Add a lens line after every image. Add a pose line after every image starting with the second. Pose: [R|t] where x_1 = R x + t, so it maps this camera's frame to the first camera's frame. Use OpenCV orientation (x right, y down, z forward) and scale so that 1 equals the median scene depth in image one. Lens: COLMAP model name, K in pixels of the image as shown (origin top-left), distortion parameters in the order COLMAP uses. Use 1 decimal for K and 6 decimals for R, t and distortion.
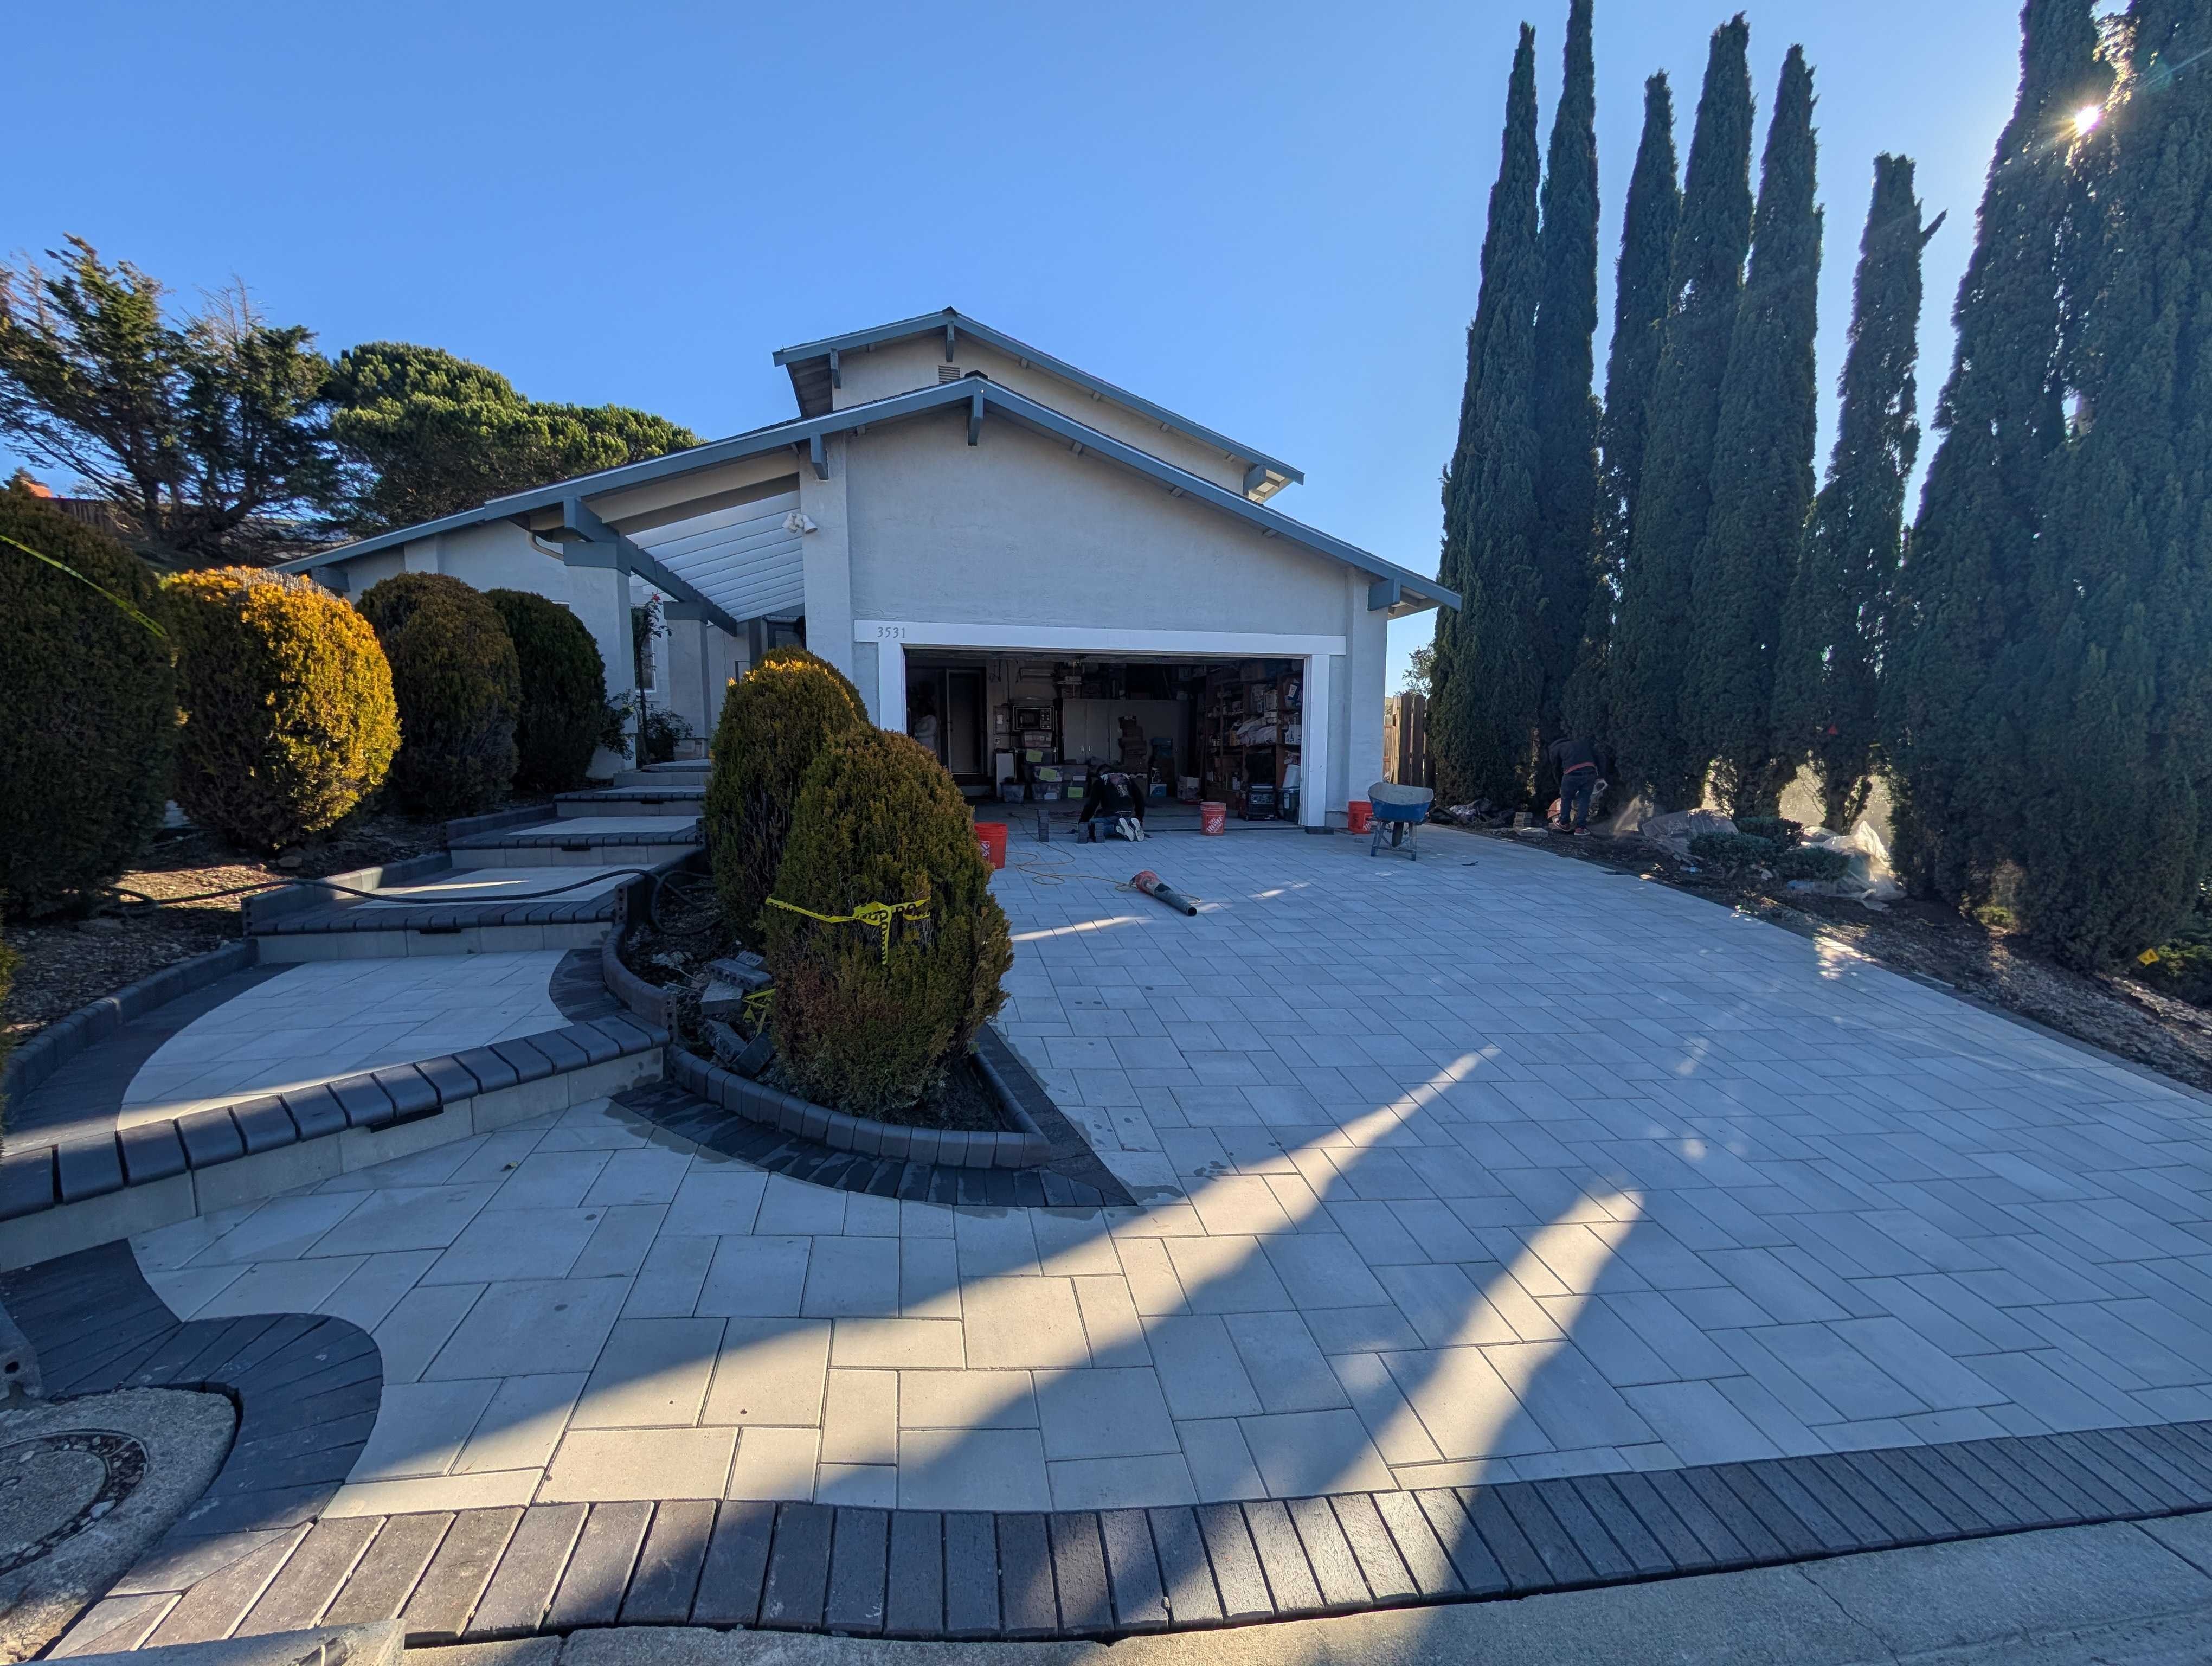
lens RADIAL K [[837.2, 0, 1110.7], [0, 837.2, 839.5], [0, 0, 1]] dist [-0.003963, 0.000689]
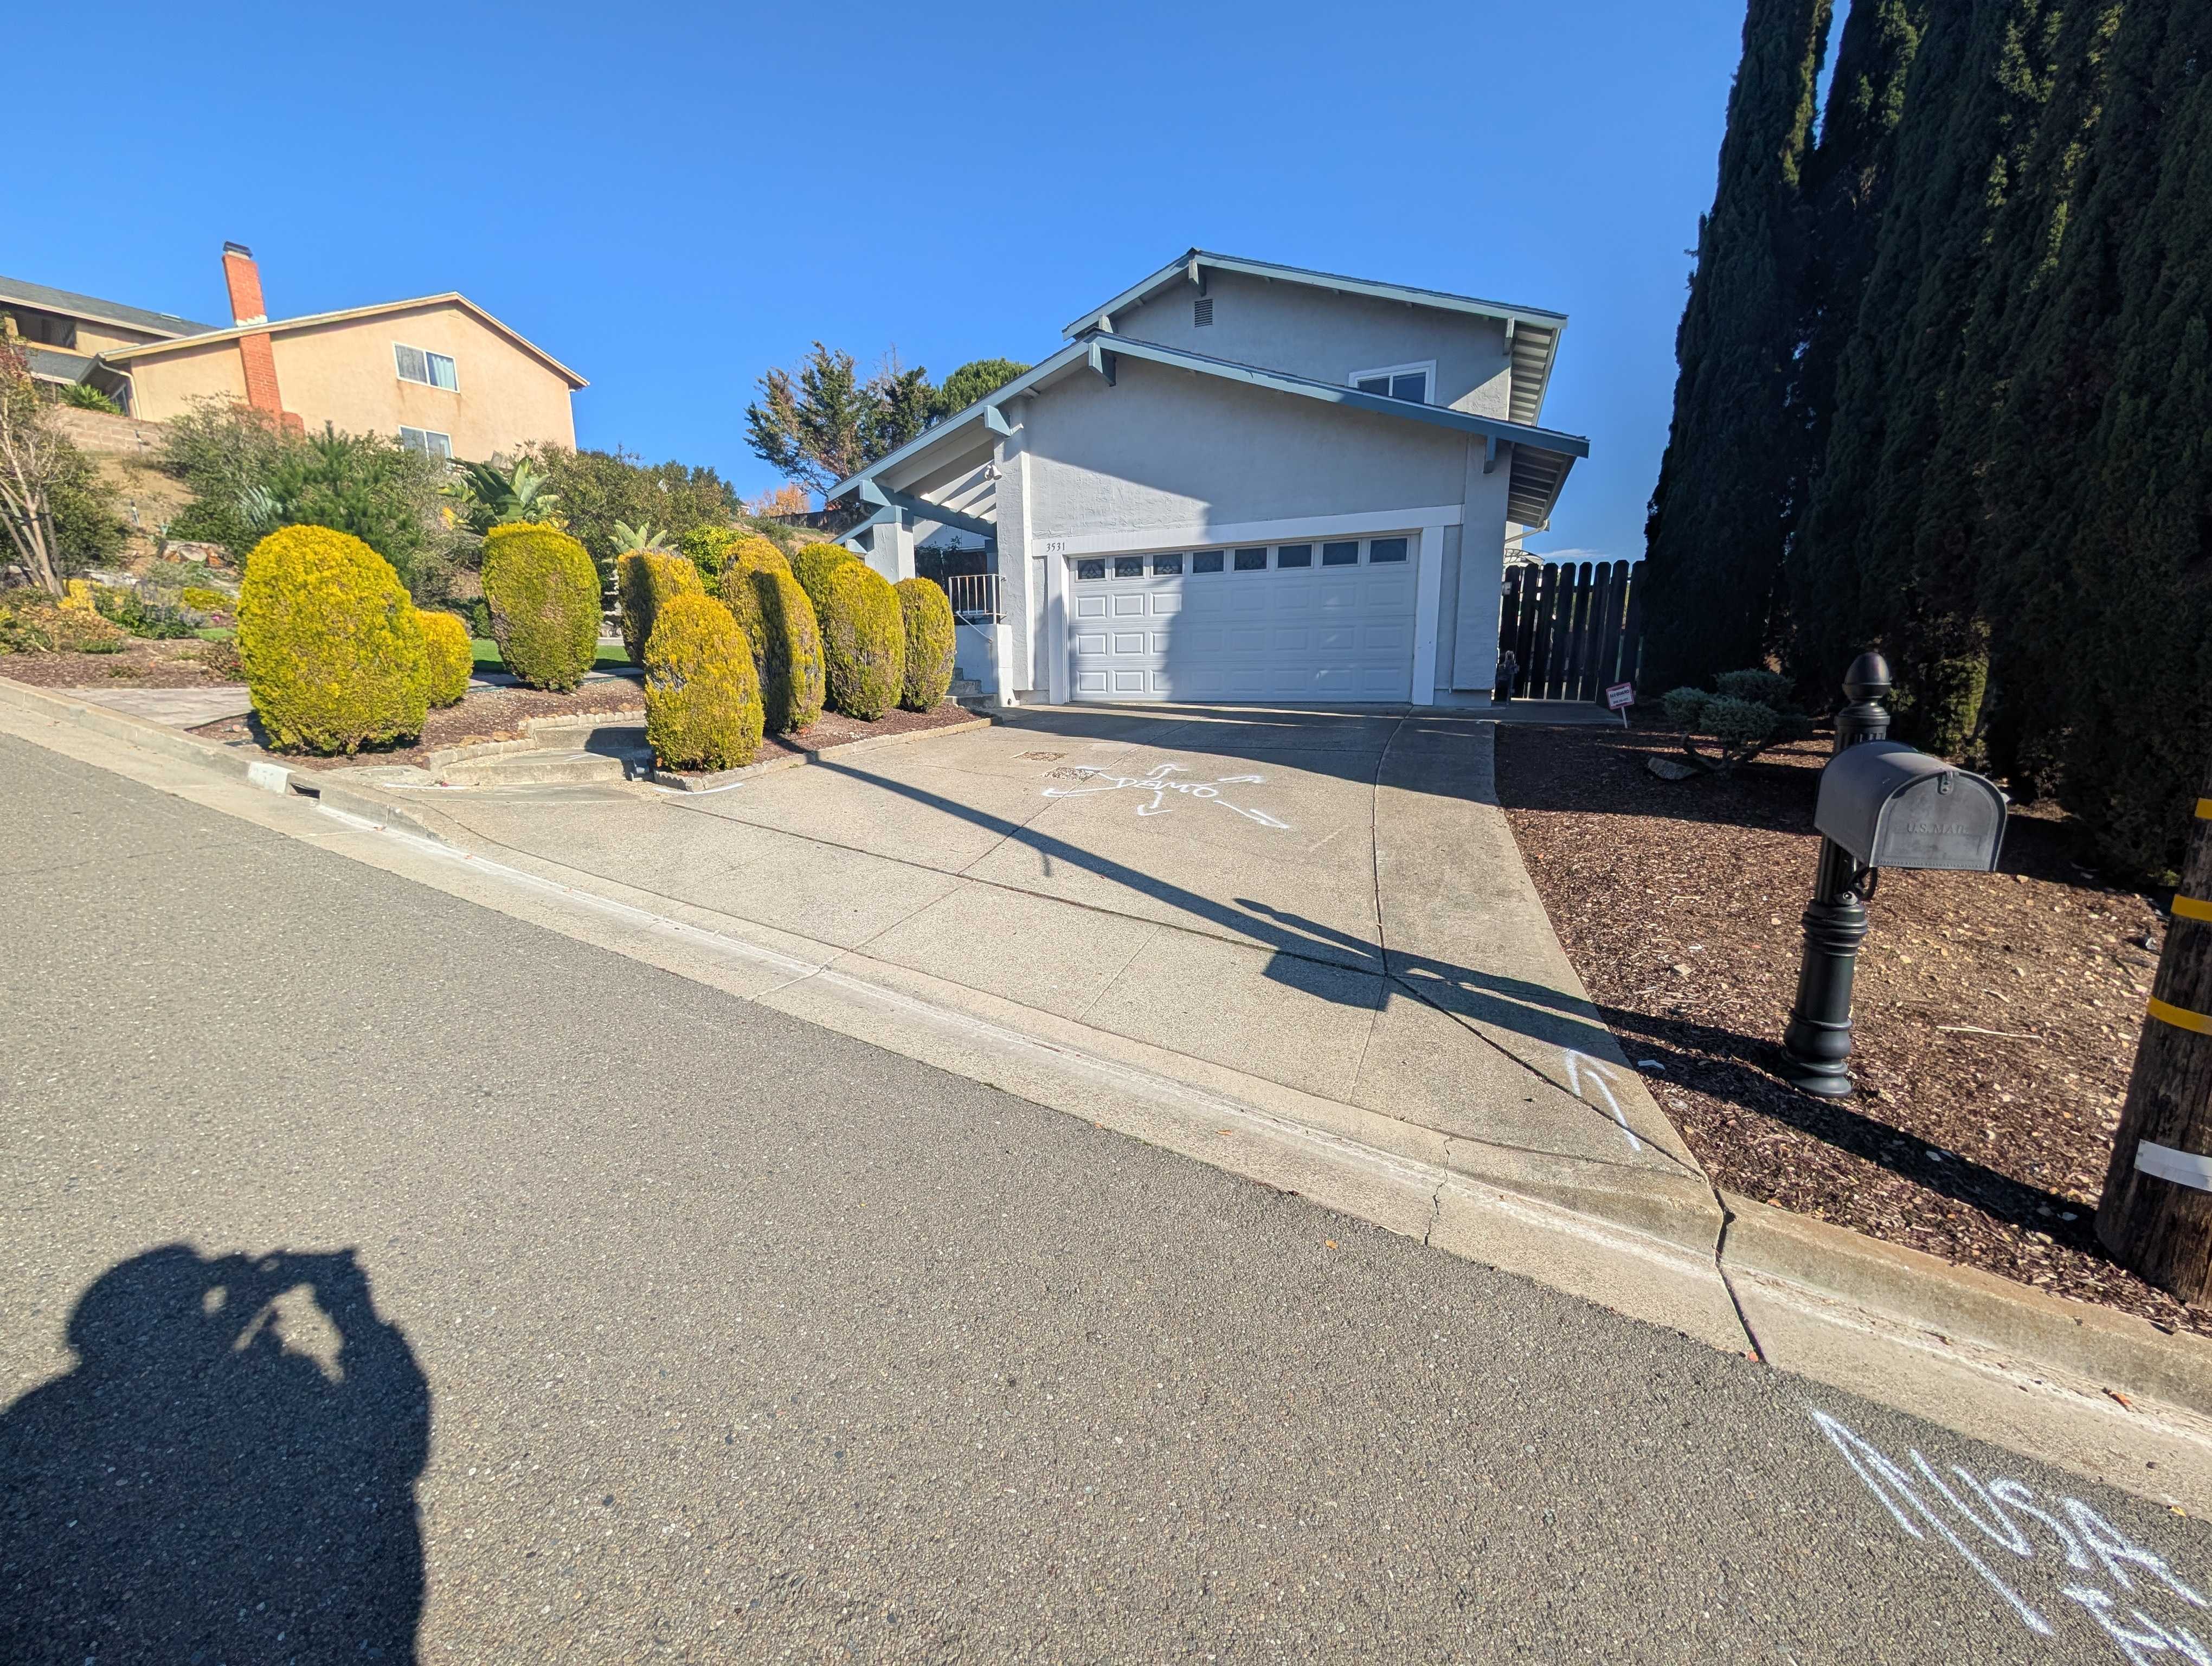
lens RADIAL K [[841.1, 0, 1107.2], [0, 841.1, 832.0], [0, 0, 1]] dist [-0.000672, -0.000098]
pose [[0.807424, 0.098860, -0.581630, 0.639001], [-0.052250, 0.993969, 0.096412, 0.070590], [0.587653, -0.047455, 0.807720, -0.051109]]
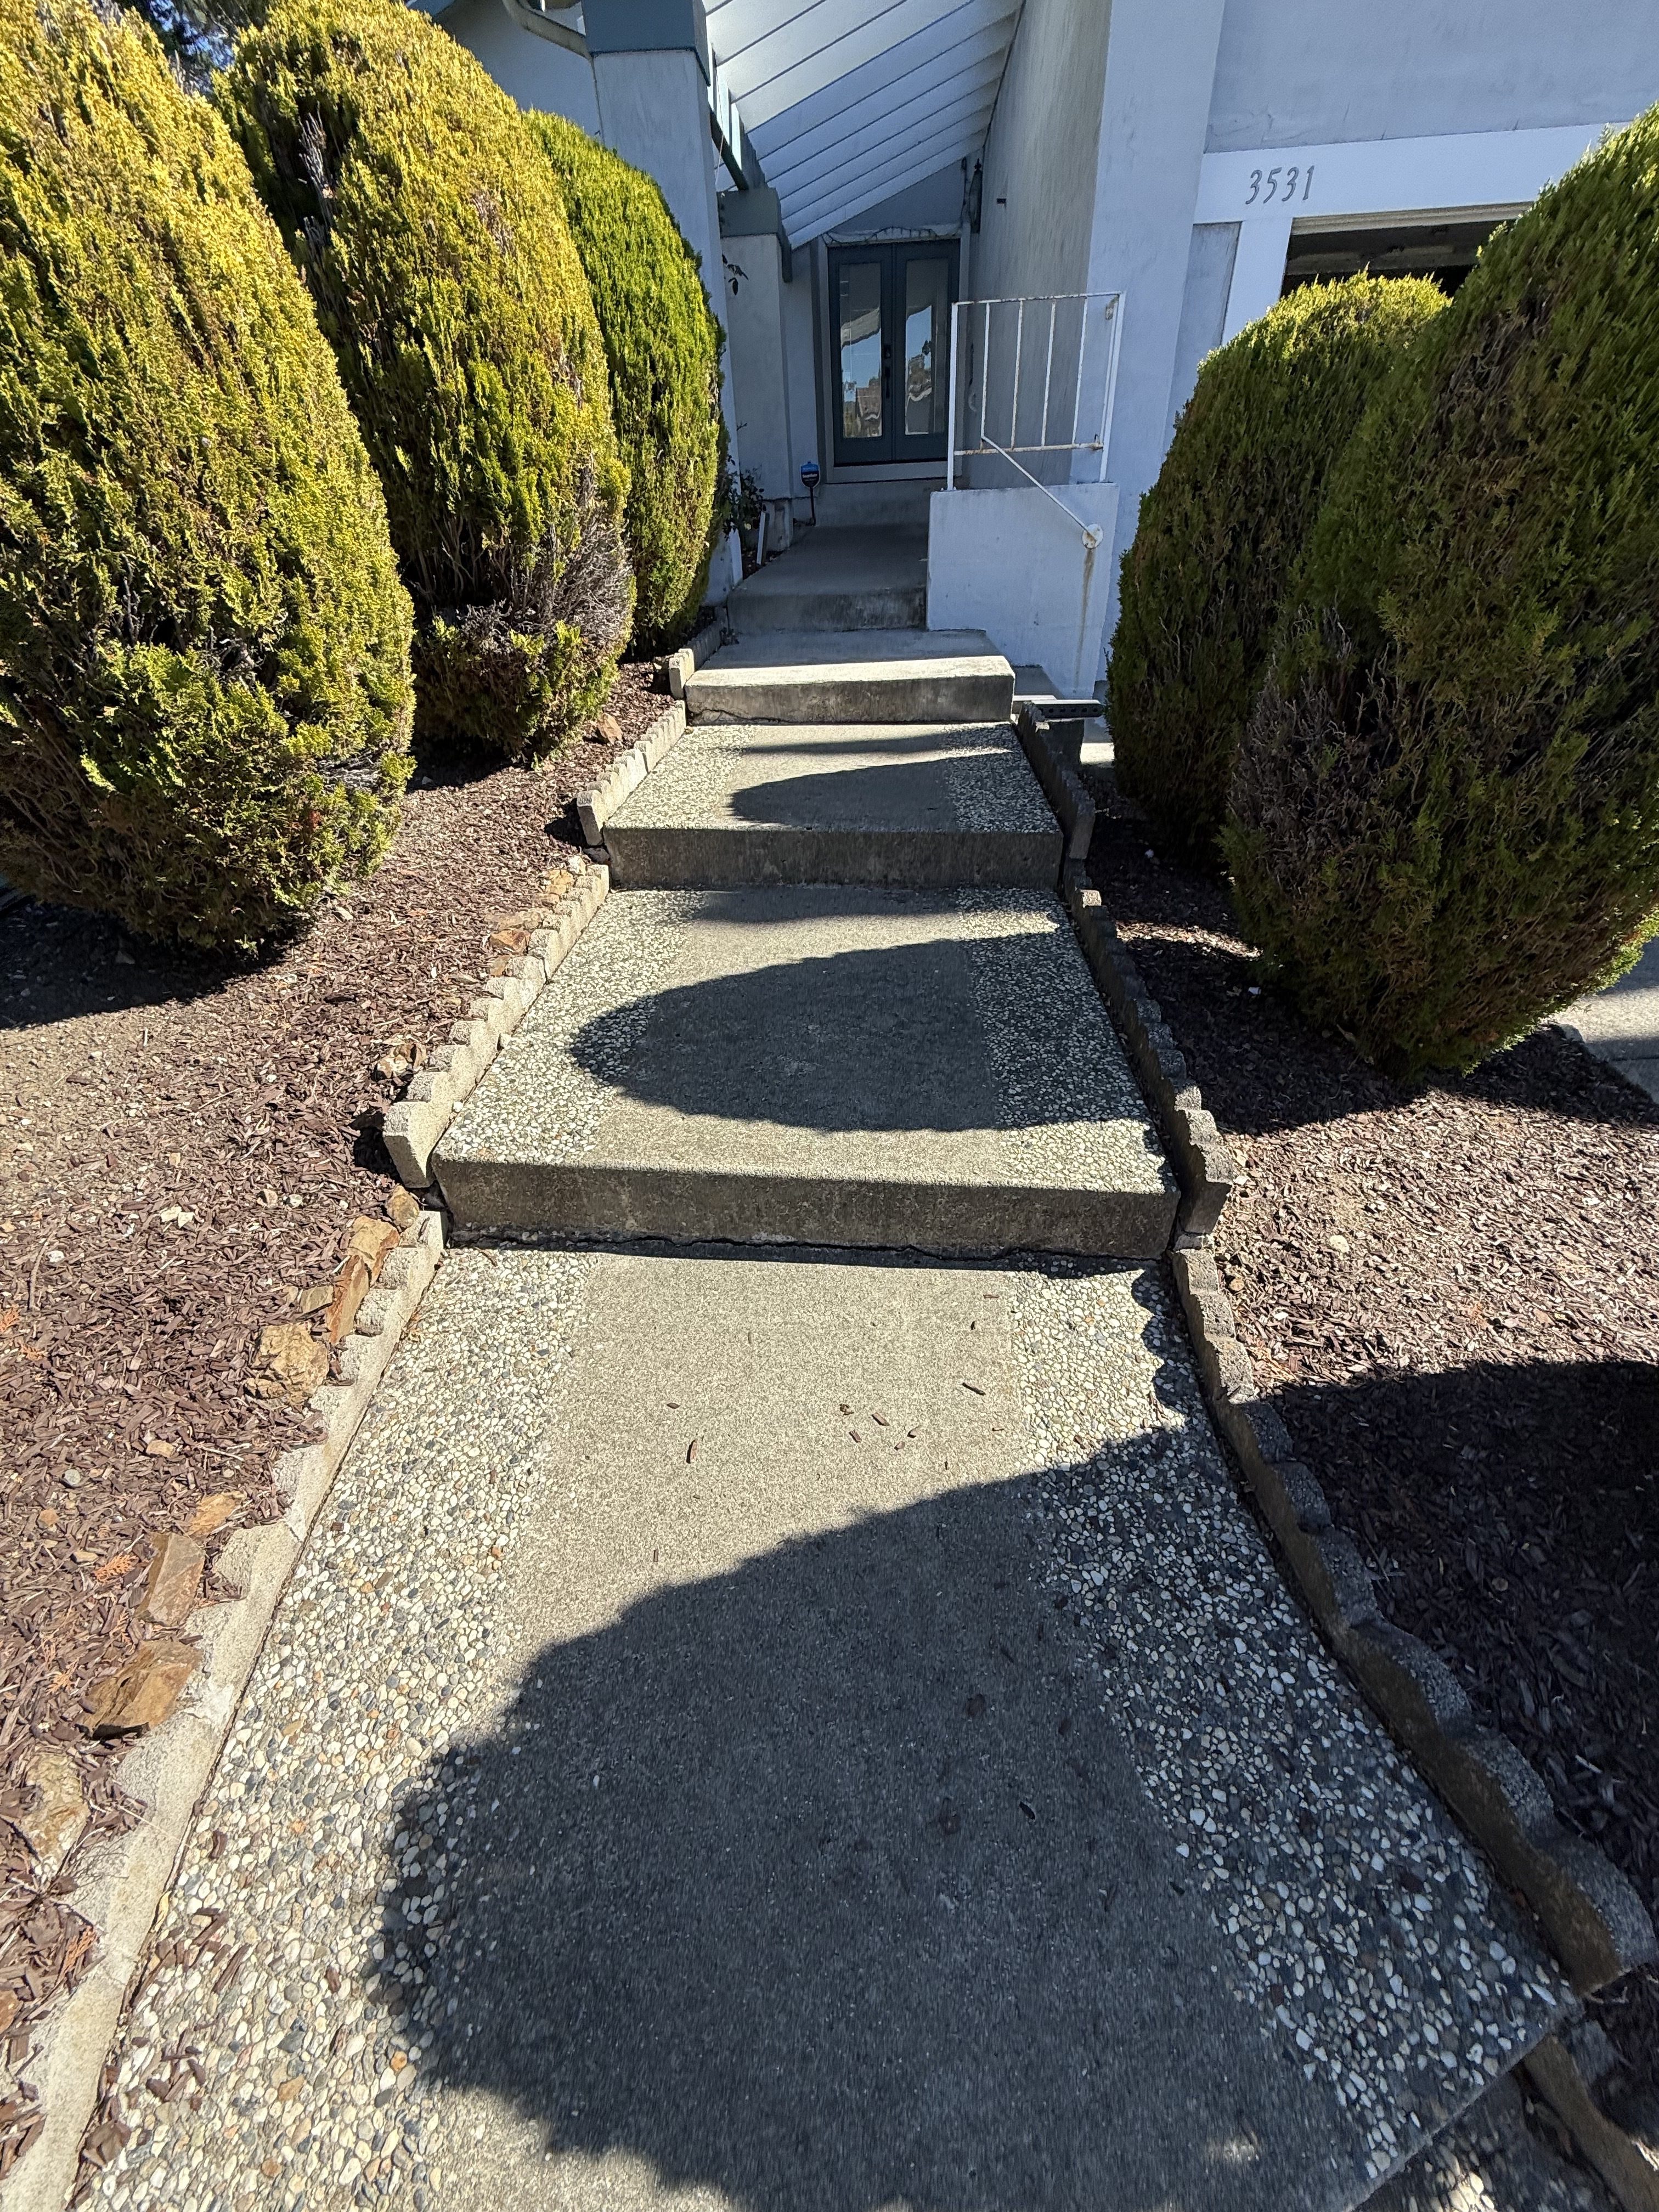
lens RADIAL K [[877.0, 0, 829.5], [0, 877.0, 1106.0], [0, 0, 1]] dist [-0.001601, 0.000155]
pose [[0.958544, 0.127763, -0.254694, -0.315674], [0.014312, 0.871127, 0.490849, -0.064388], [0.284583, -0.474146, 0.833185, 0.357539]]
